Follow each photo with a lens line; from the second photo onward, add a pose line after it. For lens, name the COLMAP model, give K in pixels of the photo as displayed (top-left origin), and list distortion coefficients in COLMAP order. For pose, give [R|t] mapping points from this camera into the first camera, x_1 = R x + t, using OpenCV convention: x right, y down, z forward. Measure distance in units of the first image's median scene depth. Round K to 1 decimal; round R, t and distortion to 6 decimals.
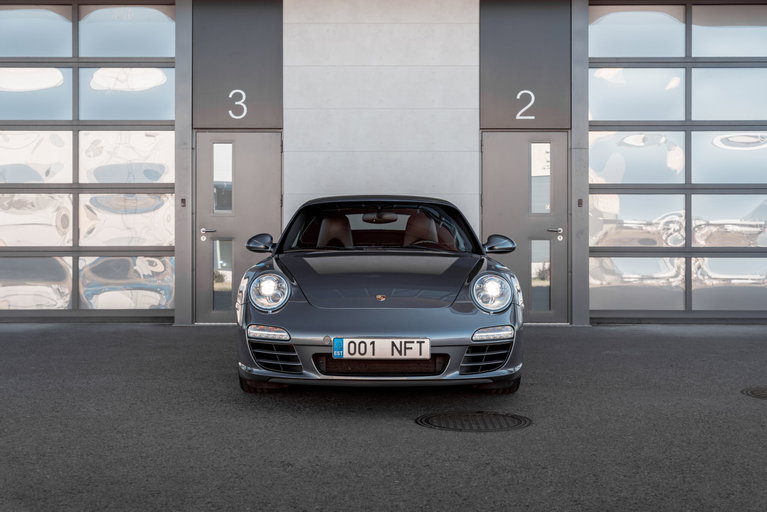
lens RADIAL K [[993.6, 0, 347.9], [0, 993.6, 251.6], [0, 0, 1]] dist [-0.003102, 0.000000]
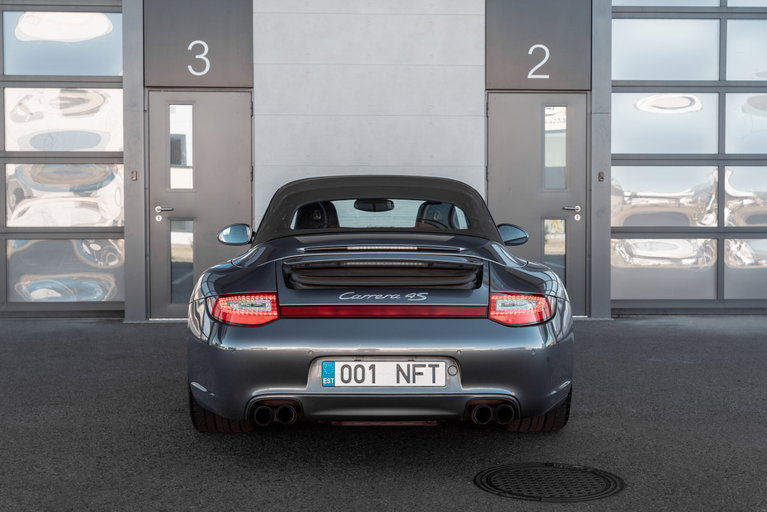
lens RADIAL K [[1083.9, 0, 393.9], [0, 1083.9, 256.4], [0, 0, 1]] dist [0.017327, 0.000000]
pose [[0.997911, -0.003681, 0.064493, -0.006309], [0.001528, 0.999441, 0.033396, -0.011540], [-0.064580, -0.033228, 0.997359, 0.071419]]
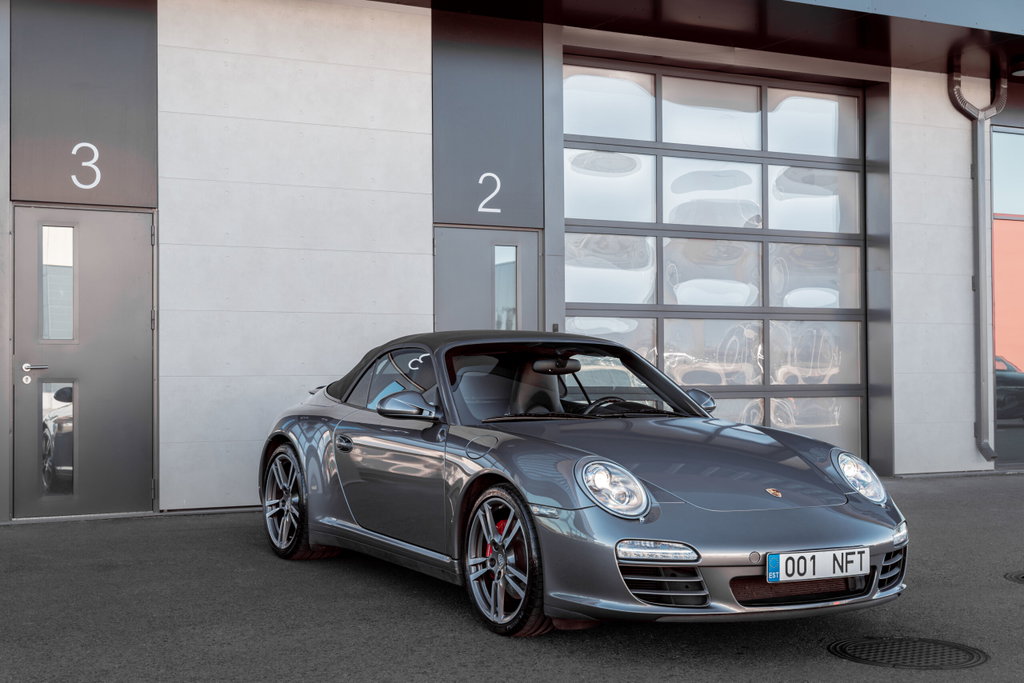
lens RADIAL K [[1447.1, 0, 449.2], [0, 1447.1, 316.9], [0, 0, 1]] dist [0.017327, 0.000000]
pose [[0.880669, 0.013953, 0.473527, -0.344898], [0.000292, 0.999550, -0.029996, -0.025595], [-0.473733, 0.026555, 0.880268, 0.088186]]
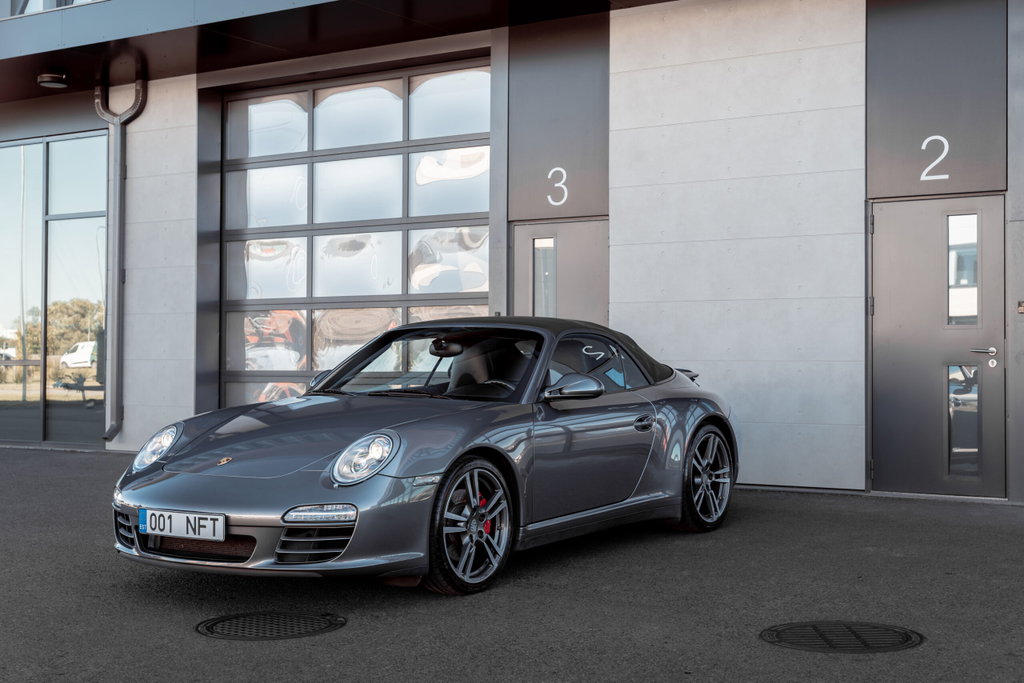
lens RADIAL K [[1369.1, 0, 505.5], [0, 1369.1, 346.6], [0, 0, 1]] dist [0.038378, 0.000000]
pose [[0.849997, -0.005506, -0.526759, 0.412380], [0.002965, 0.999980, -0.005668, -0.019970], [0.526779, 0.003256, 0.849996, 0.087270]]
